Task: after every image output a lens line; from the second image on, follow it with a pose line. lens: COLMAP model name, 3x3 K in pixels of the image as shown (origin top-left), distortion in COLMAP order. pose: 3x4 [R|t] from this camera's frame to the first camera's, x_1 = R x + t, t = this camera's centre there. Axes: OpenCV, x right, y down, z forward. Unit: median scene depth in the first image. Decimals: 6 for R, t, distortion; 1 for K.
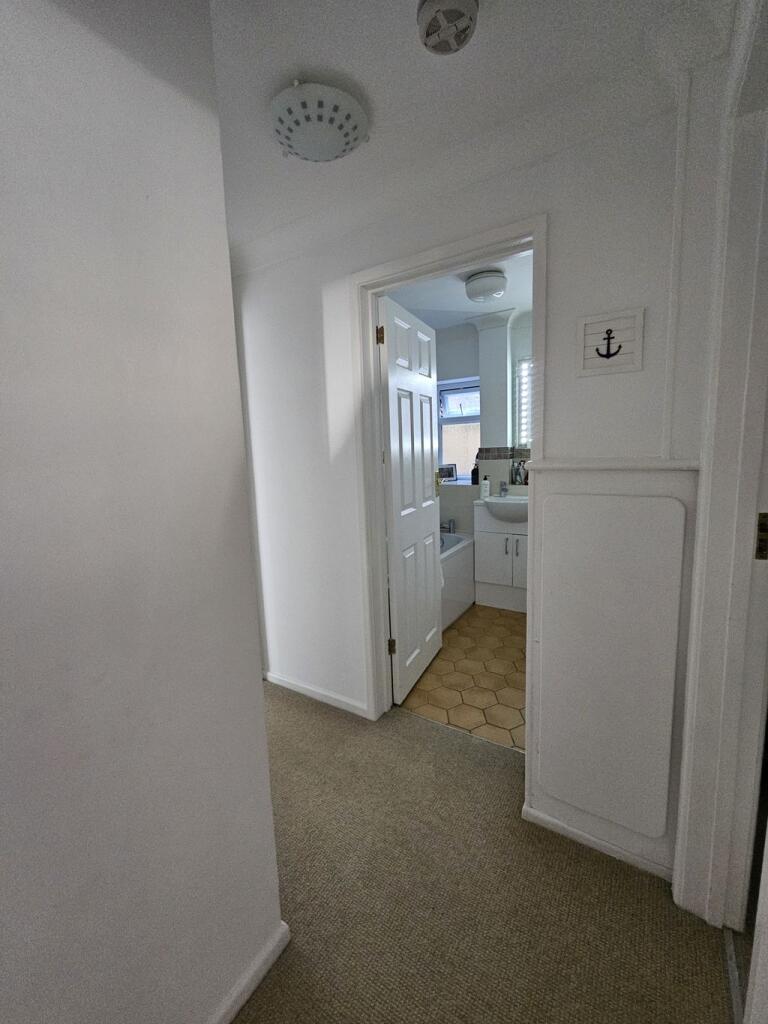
lens RADIAL K [[412.1, 0, 384.0], [0, 412.1, 512.0], [0, 0, 1]] dist [0.000130, 0.000016]
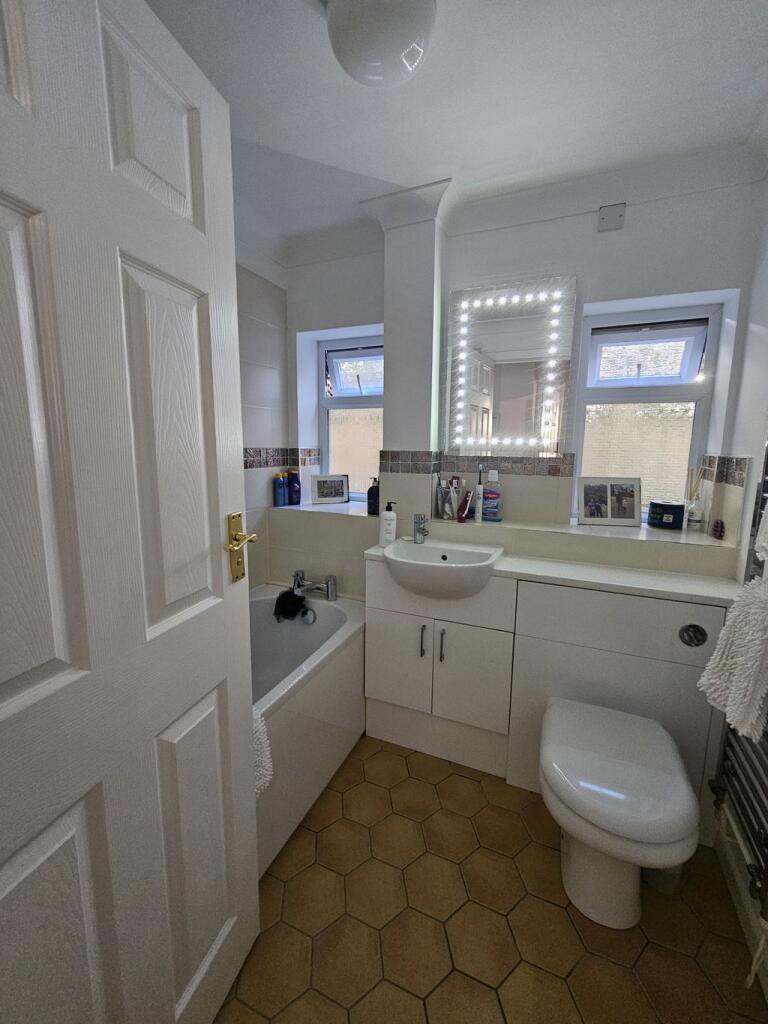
lens RADIAL K [[412.1, 0, 384.0], [0, 412.1, 512.0], [0, 0, 1]] dist [0.000130, 0.000016]
pose [[0.985668, 0.021374, 0.167340, 0.146219], [-0.023224, 0.999689, 0.009101, -0.078999], [-0.167093, -0.012857, 0.985857, 0.458264]]
